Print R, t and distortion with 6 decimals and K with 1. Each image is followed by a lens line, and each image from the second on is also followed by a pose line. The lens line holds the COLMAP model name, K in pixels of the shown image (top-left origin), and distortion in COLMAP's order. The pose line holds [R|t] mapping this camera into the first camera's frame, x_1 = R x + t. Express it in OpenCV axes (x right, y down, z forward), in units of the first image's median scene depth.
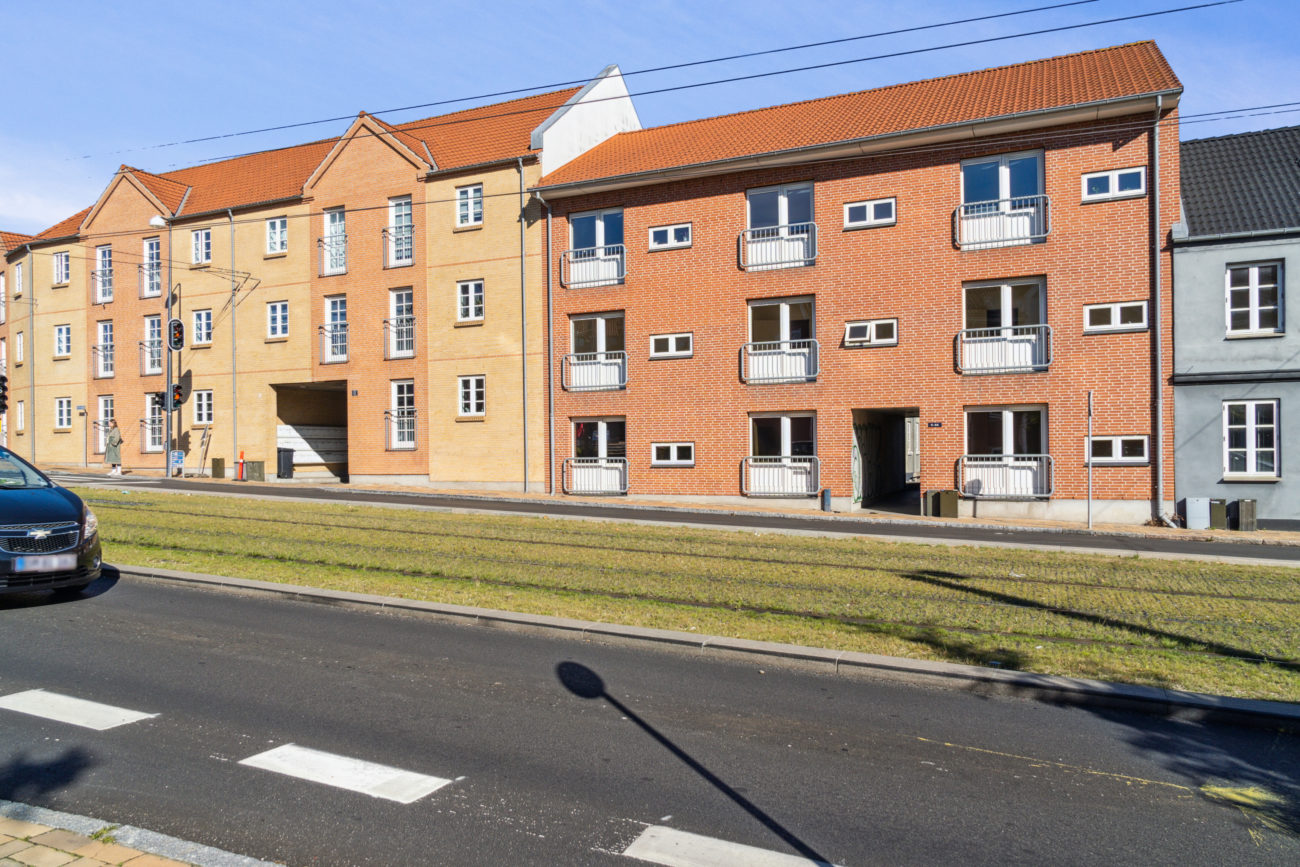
lens RADIAL K [[921.6, 0, 654.0], [0, 921.6, 411.6], [0, 0, 1]] dist [0.002384, 0.007829]
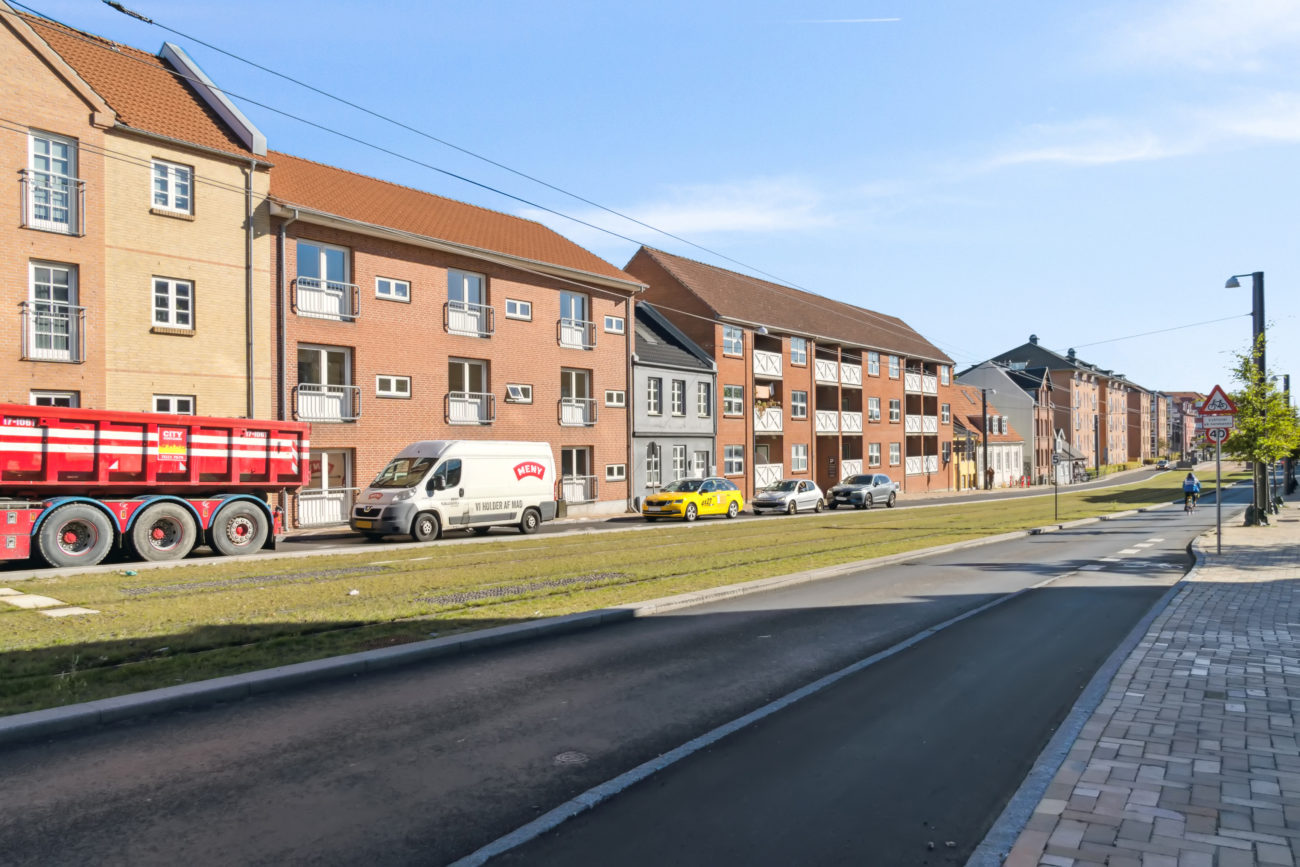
lens RADIAL K [[921.6, 0, 657.4], [0, 921.6, 461.5], [0, 0, 1]] dist [0.002384, 0.007829]
pose [[0.192814, 0.009793, 0.981187, -0.949665], [0.001787, 0.999945, -0.010331, 0.030130], [-0.981234, 0.003745, 0.192786, 0.435718]]
